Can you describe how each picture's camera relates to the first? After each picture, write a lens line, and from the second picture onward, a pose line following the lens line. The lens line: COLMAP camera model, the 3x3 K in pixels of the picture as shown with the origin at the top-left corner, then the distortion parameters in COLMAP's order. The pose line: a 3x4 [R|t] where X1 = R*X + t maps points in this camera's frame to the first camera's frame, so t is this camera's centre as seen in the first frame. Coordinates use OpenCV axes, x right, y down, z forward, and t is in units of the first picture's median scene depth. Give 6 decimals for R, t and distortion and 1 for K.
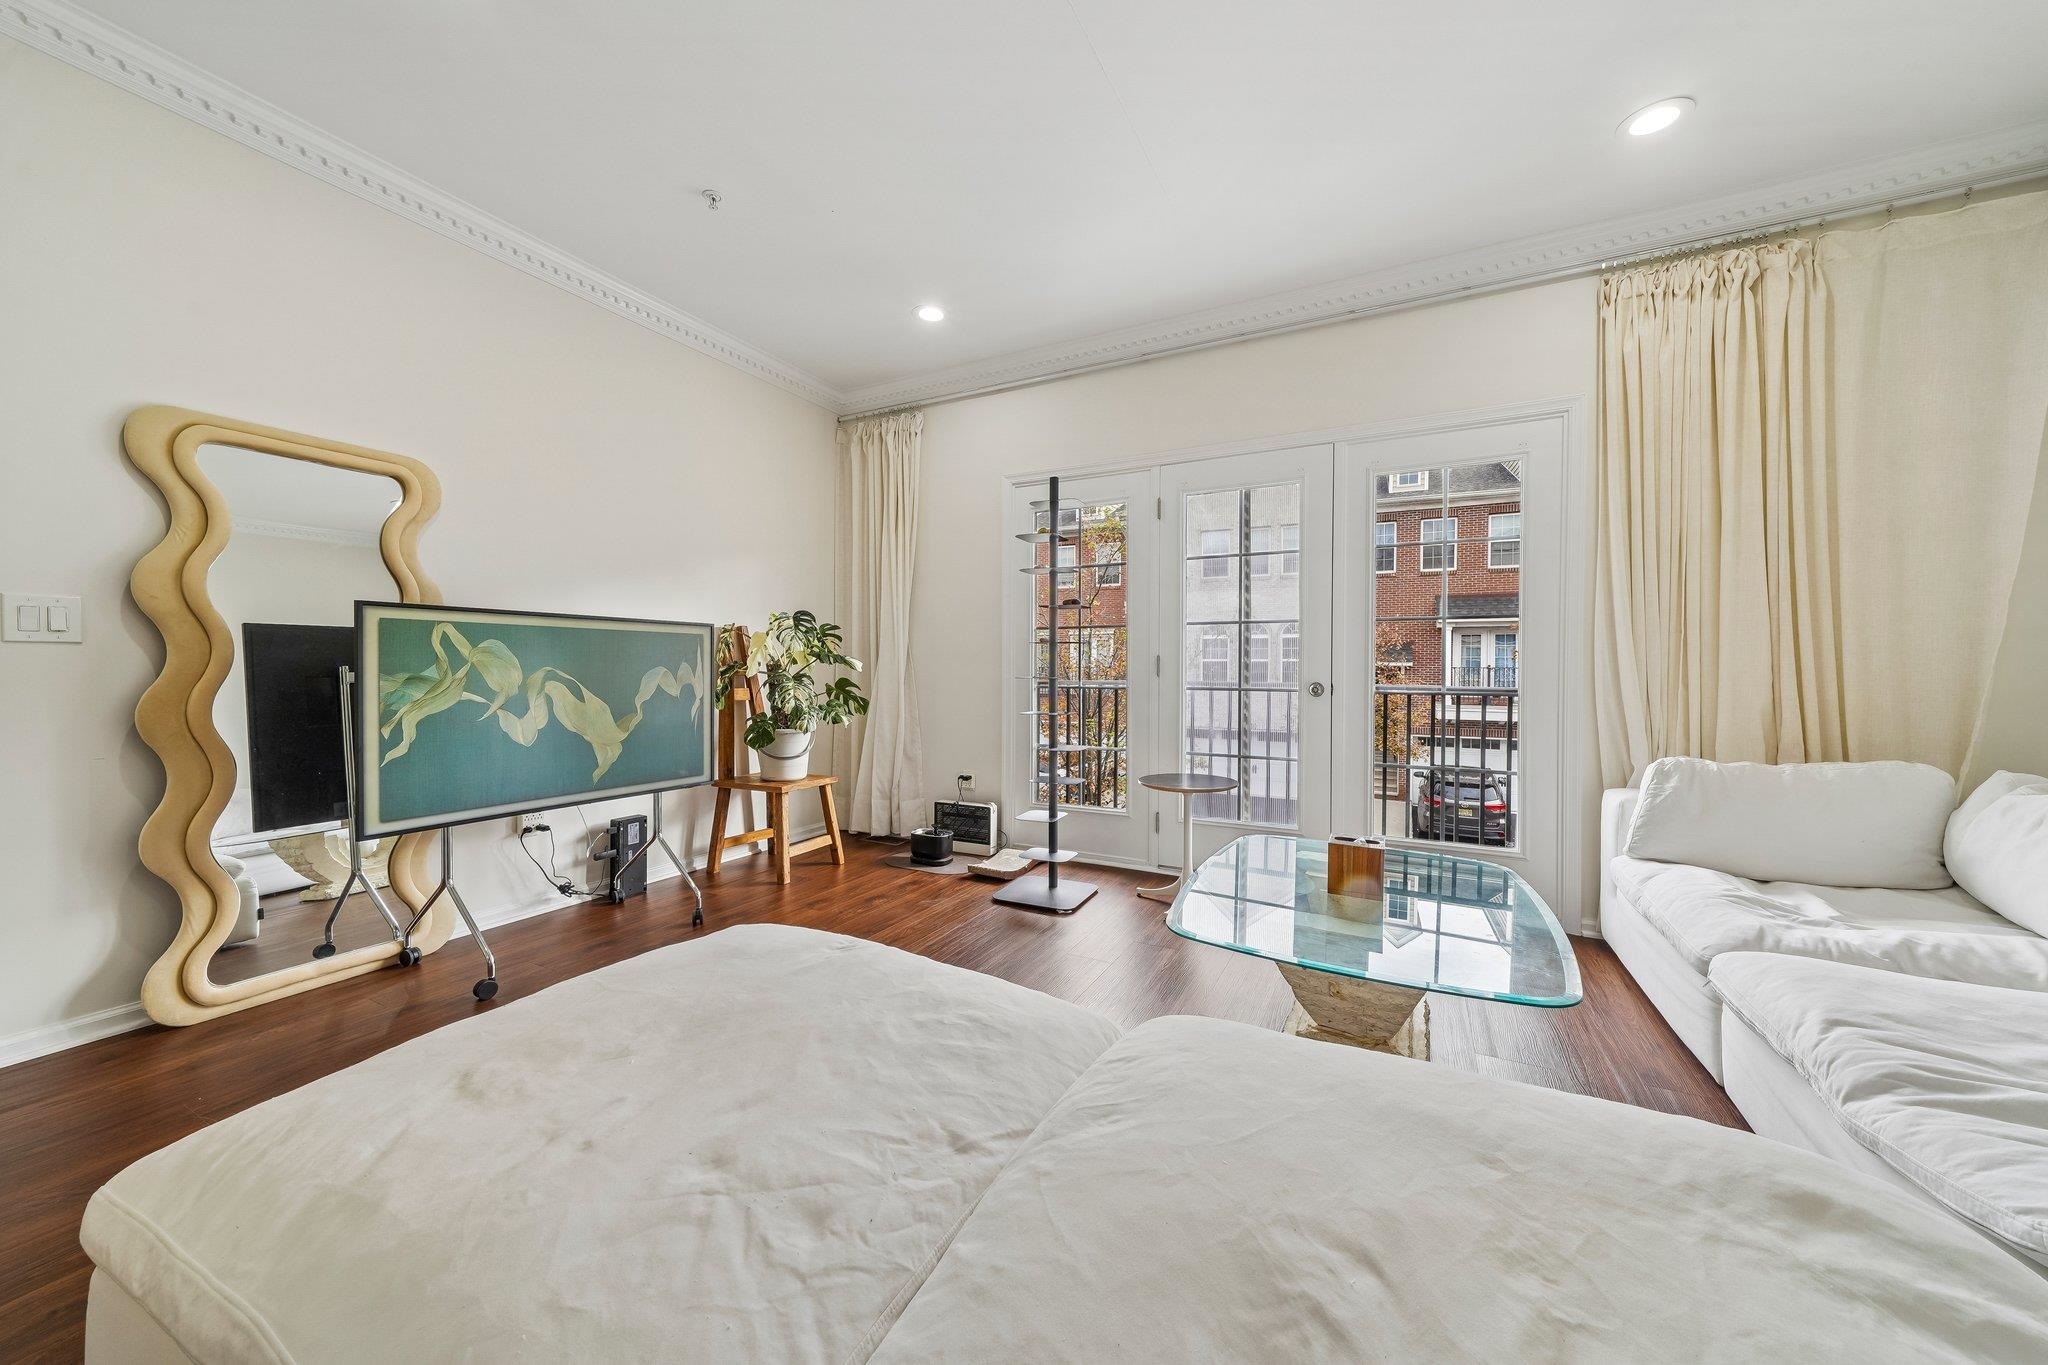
lens RADIAL K [[716.6, 0, 1028.3], [0, 716.6, 678.9], [0, 0, 1]] dist [0.007948, -0.000214]
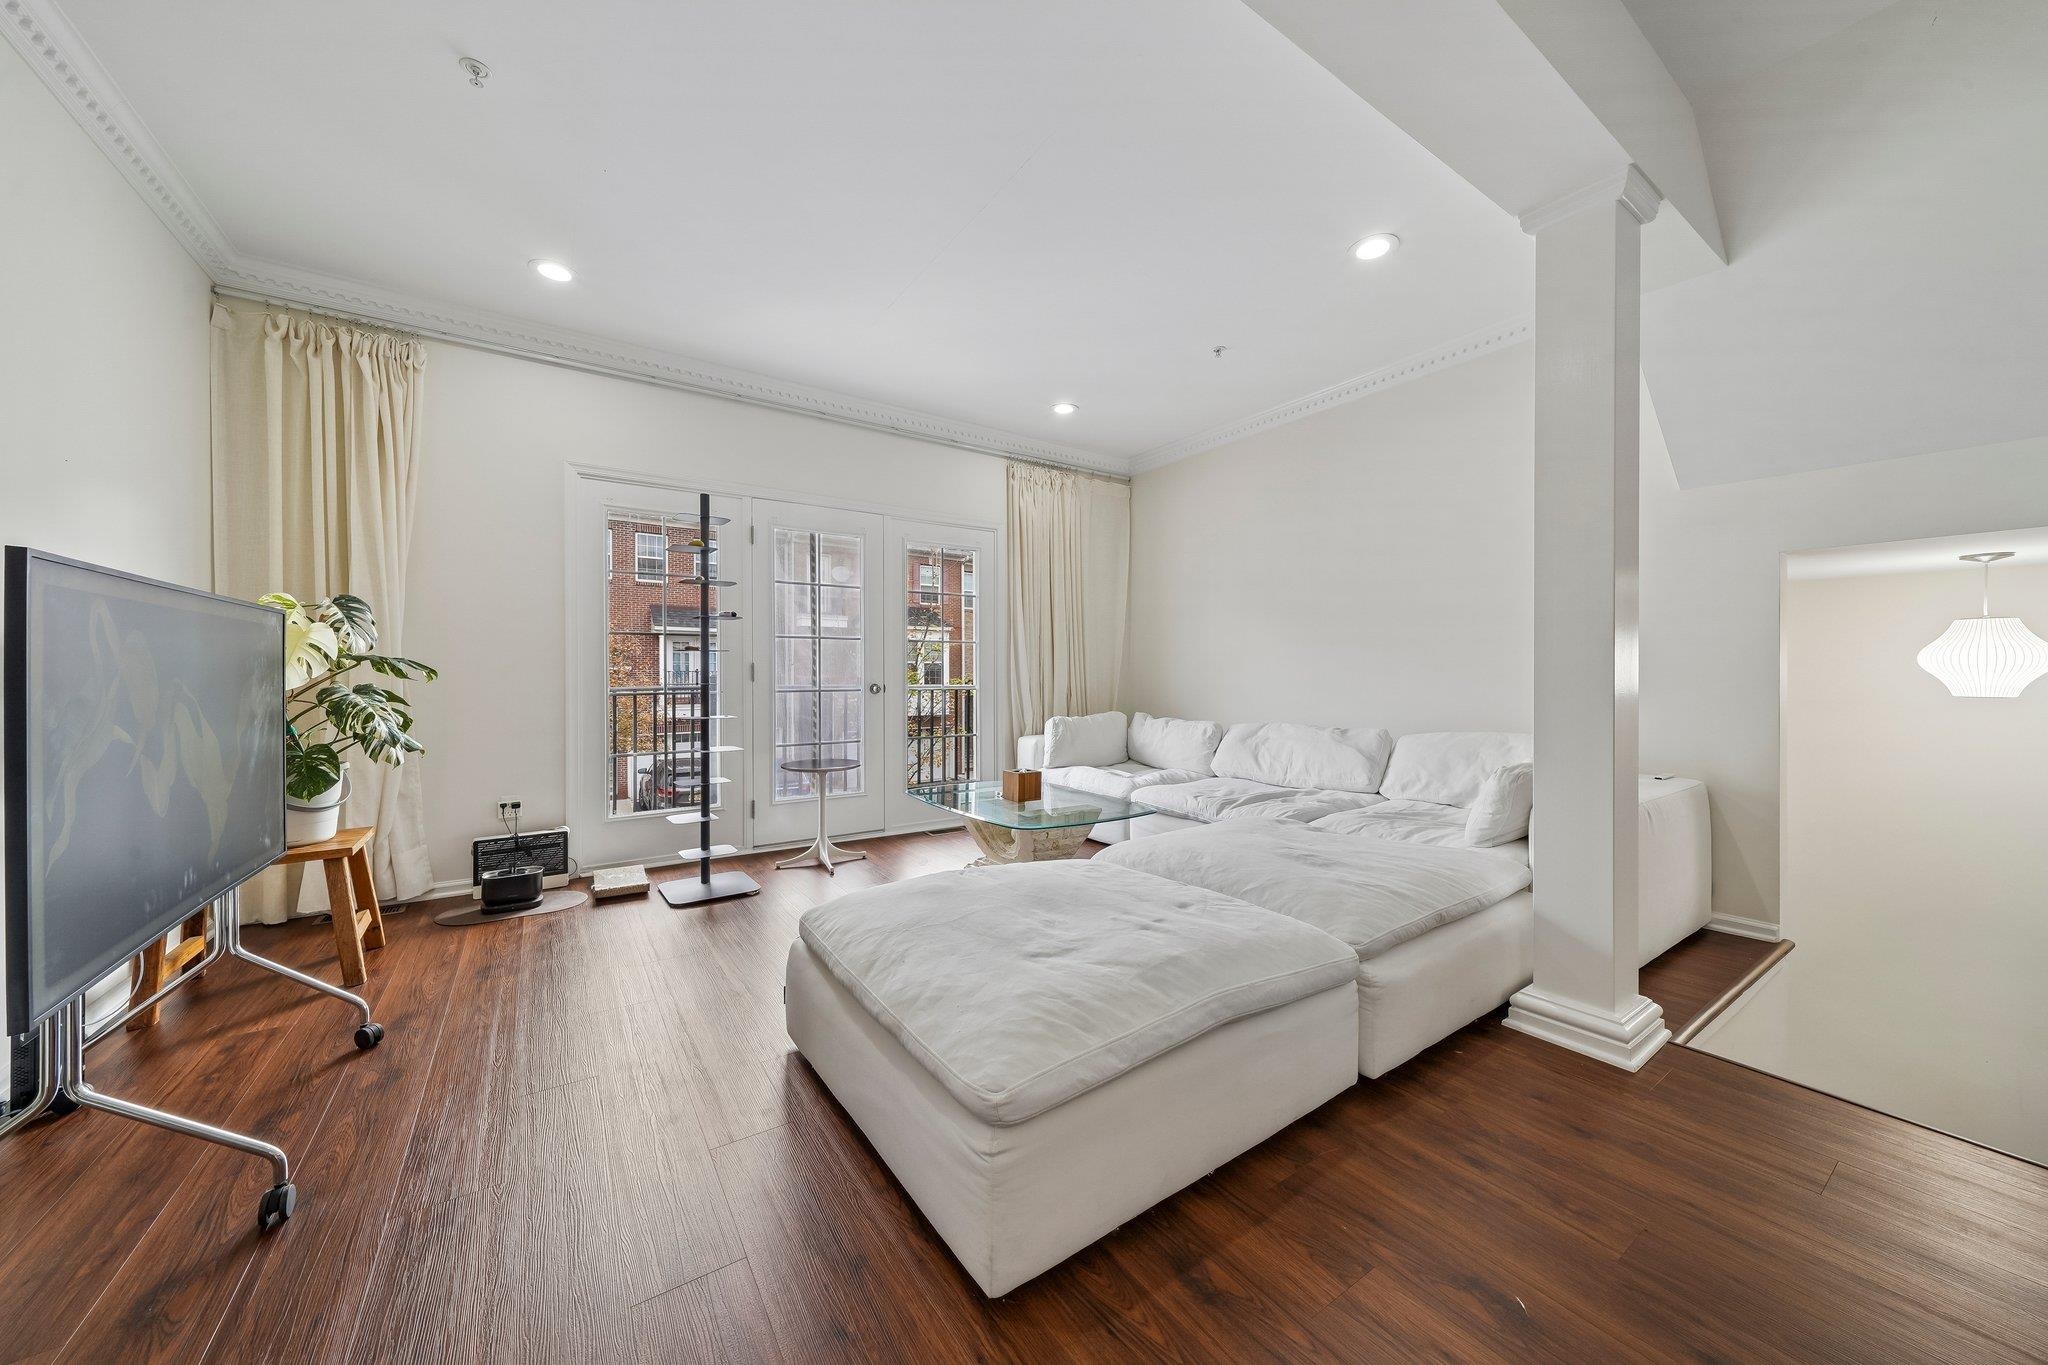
lens RADIAL K [[706.4, 0, 1001.7], [0, 706.4, 674.5], [0, 0, 1]] dist [0.009141, -0.000056]
pose [[0.493397, -0.006817, 0.869777, -0.627114], [0.016259, 0.999867, -0.001387, -0.006378], [-0.869652, 0.014826, 0.493442, 0.103809]]
